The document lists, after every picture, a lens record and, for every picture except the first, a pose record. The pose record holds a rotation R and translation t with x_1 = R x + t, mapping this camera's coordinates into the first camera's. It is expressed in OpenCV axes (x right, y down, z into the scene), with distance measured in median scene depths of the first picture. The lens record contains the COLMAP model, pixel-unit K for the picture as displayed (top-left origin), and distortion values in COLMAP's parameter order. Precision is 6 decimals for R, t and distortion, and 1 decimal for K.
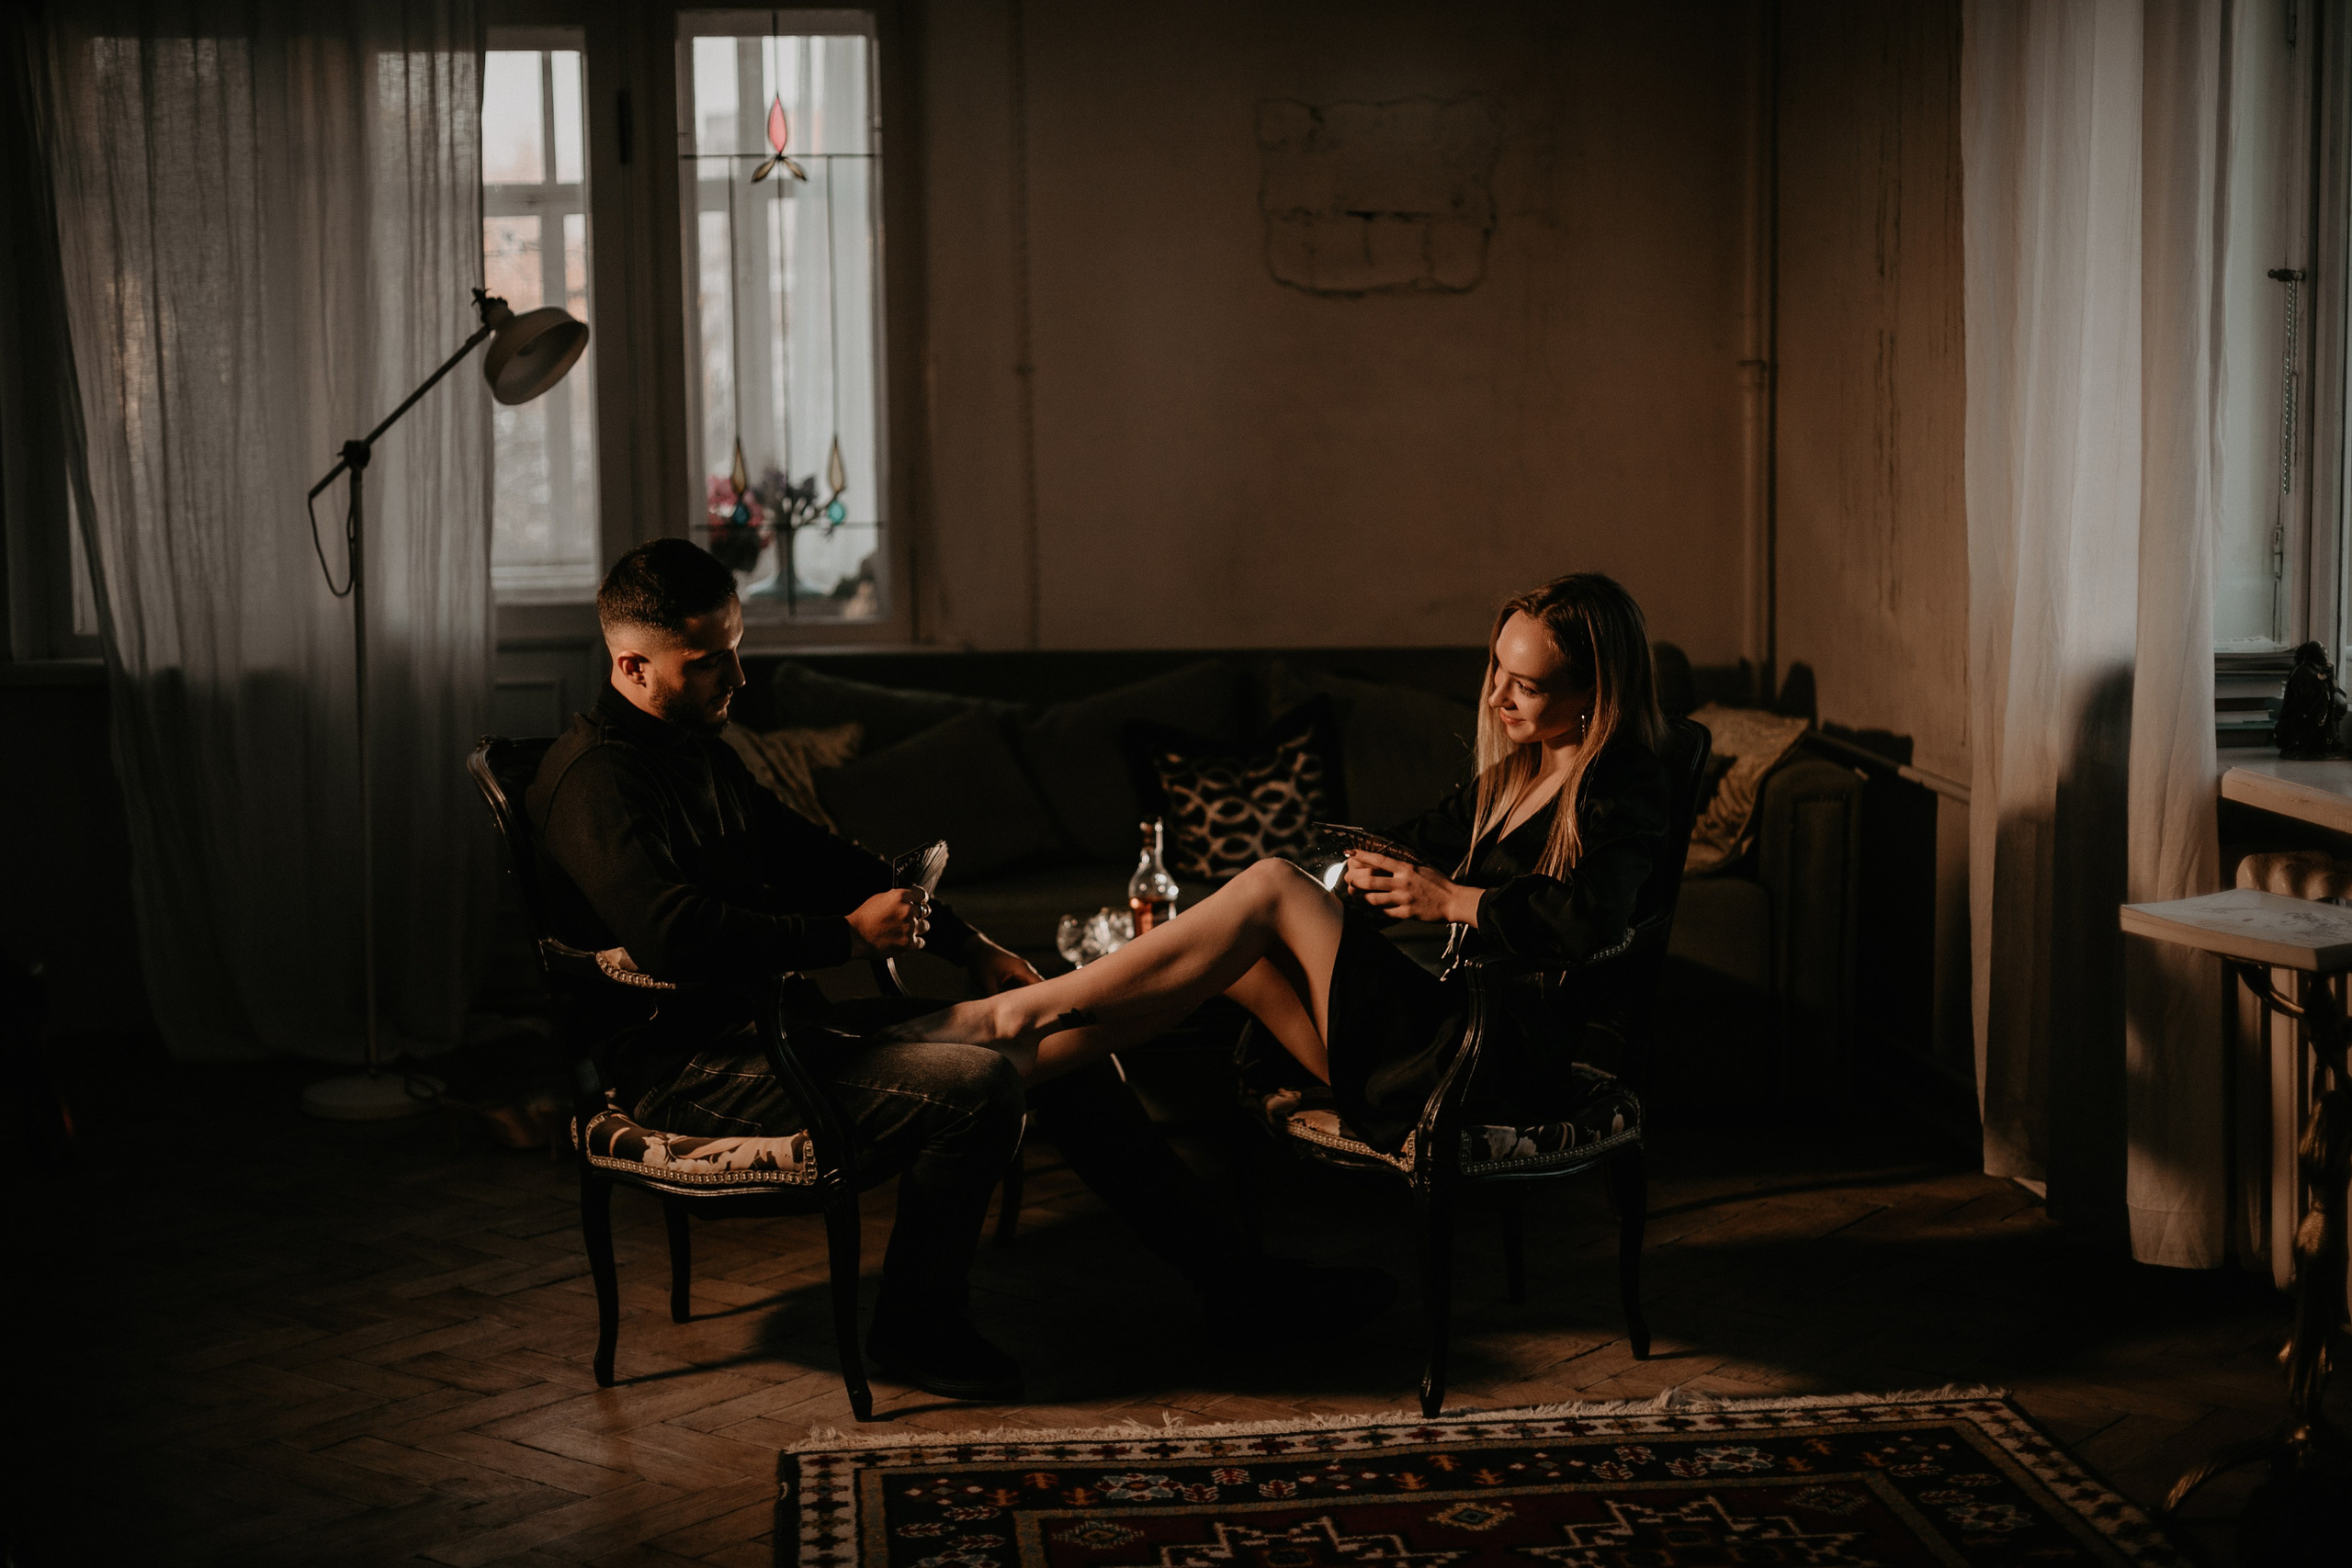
lens RADIAL K [[3388.8, 0, 1176.0], [0, 3388.8, 784.0], [0, 0, 1]] dist [0.008072, -0.062962]
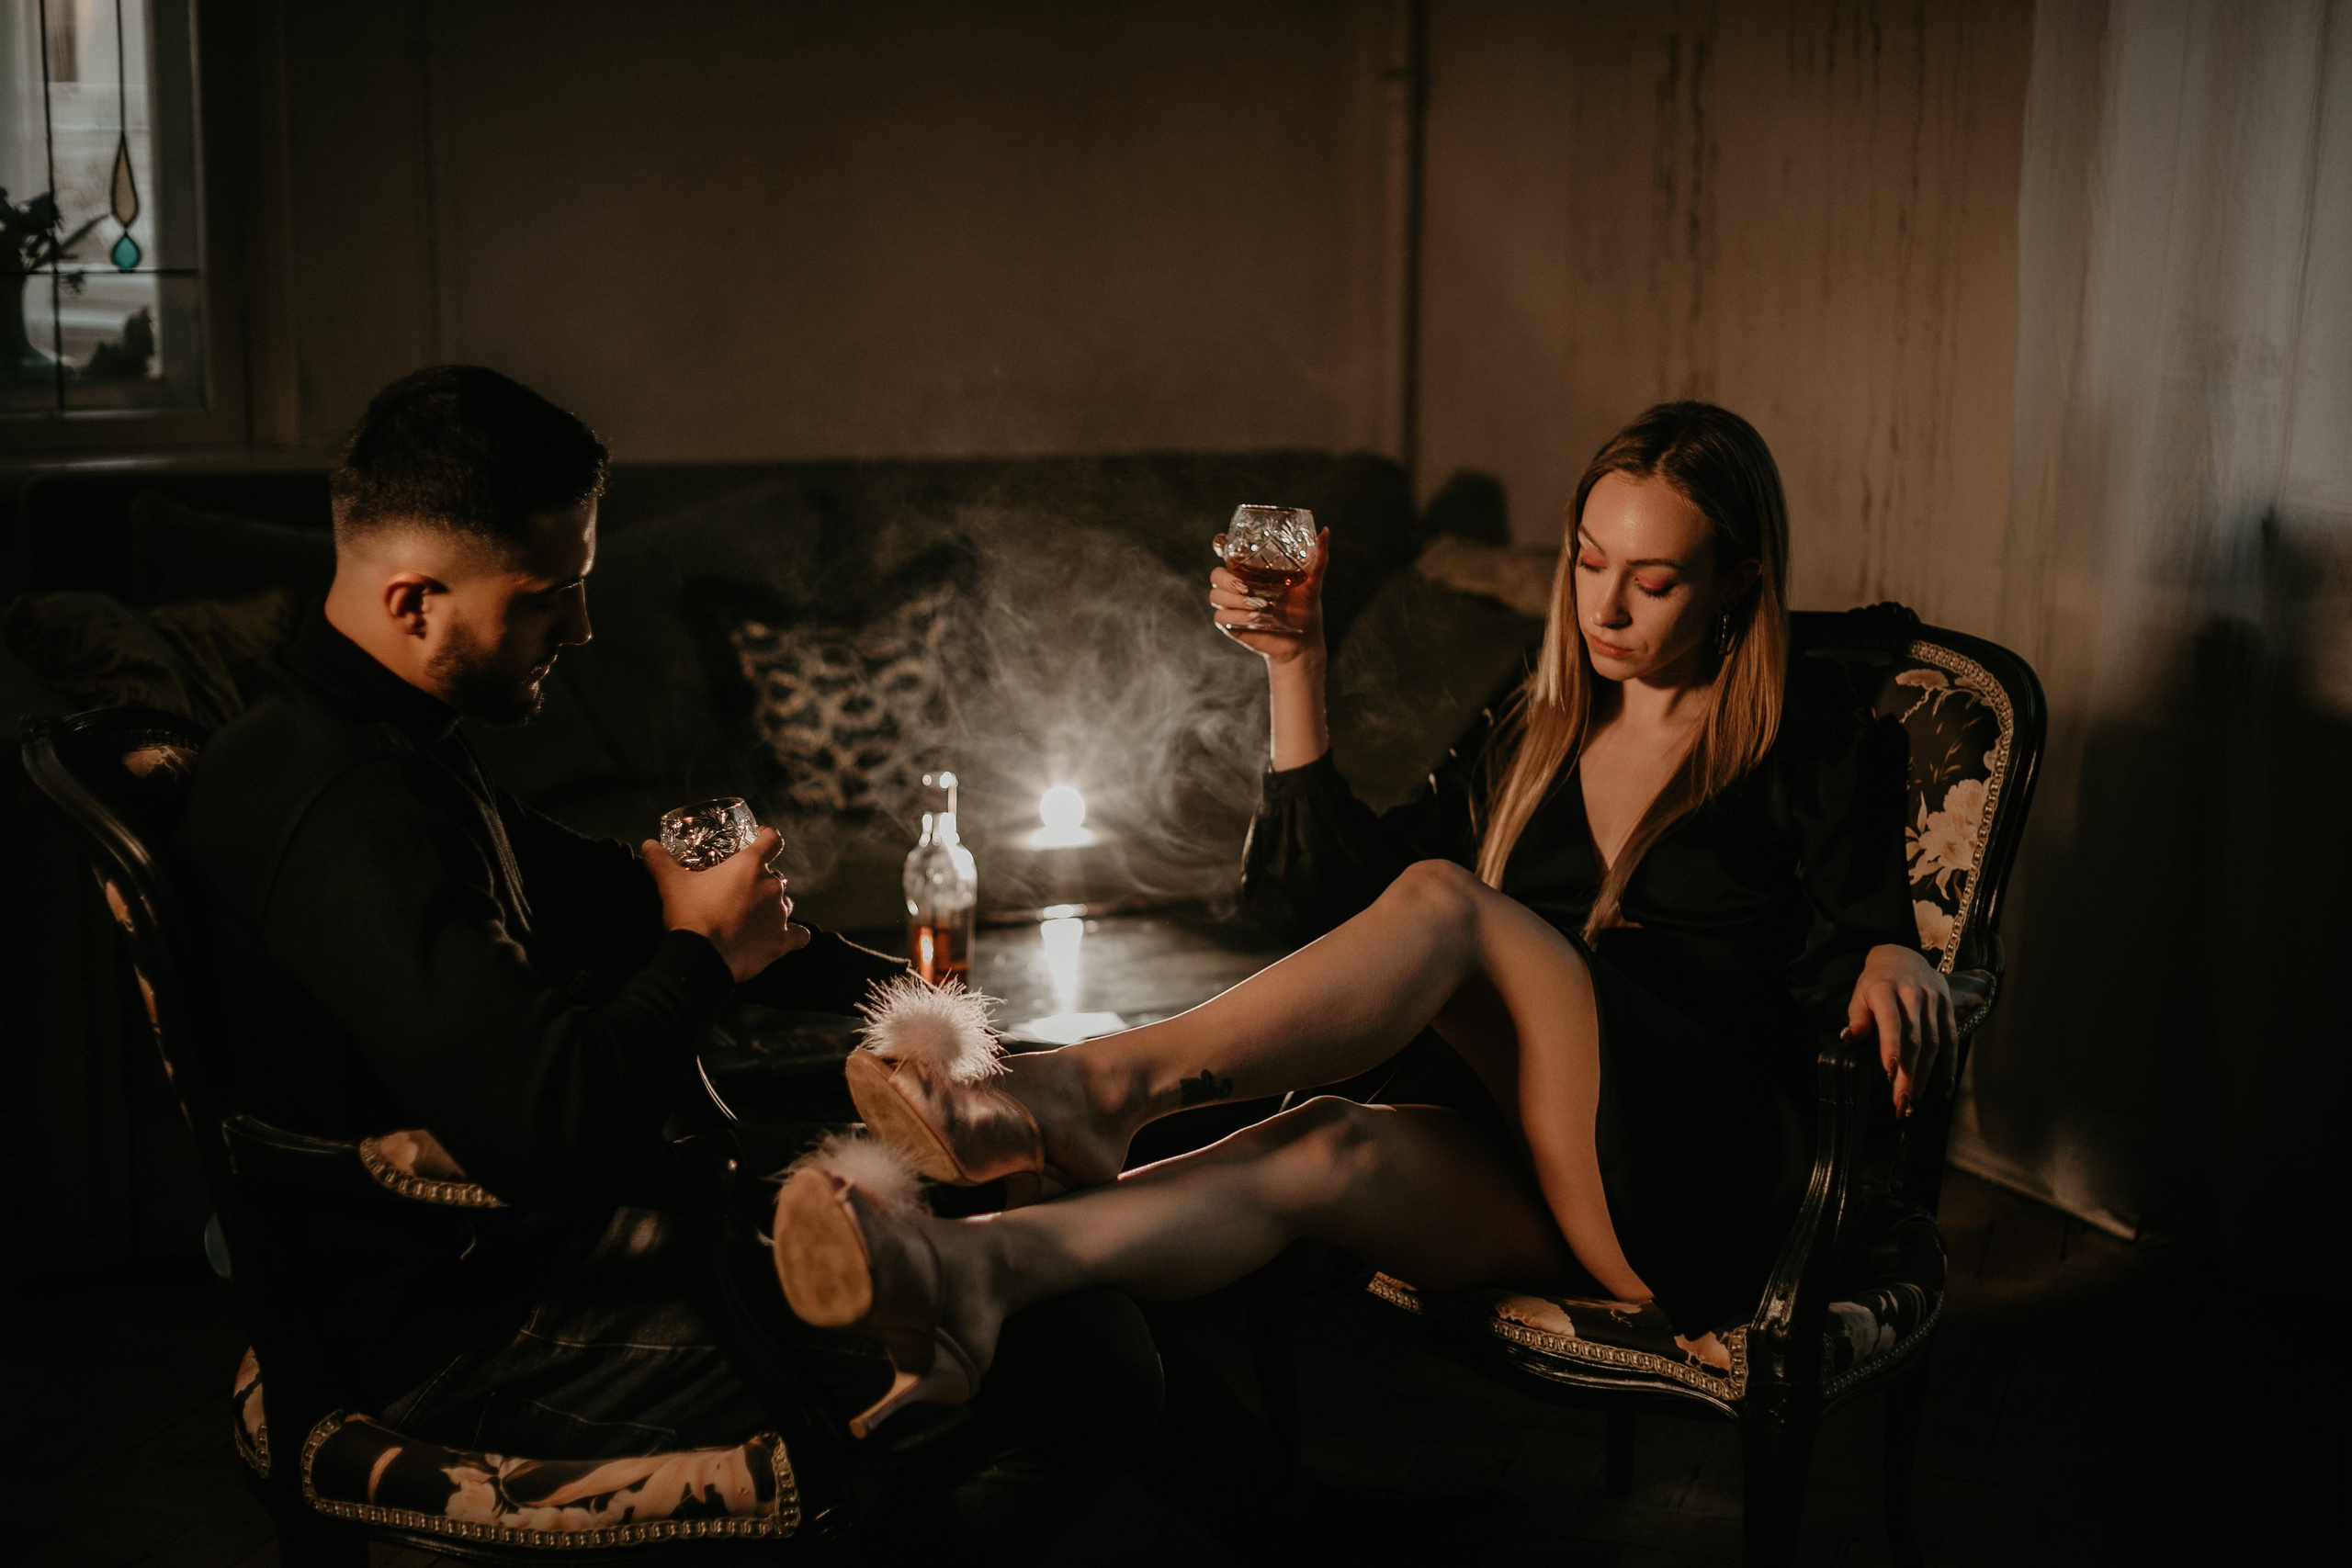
lens RADIAL K [[3386.6, 0, 1176.0], [0, 3386.6, 784.0], [0, 0, 1]] dist [-0.008253, -0.083240]
pose [[0.934760, -0.040573, 0.352955, -0.194049], [0.010155, 0.996103, 0.087610, -0.042121], [-0.355134, -0.078310, 0.931530, 0.385294]]
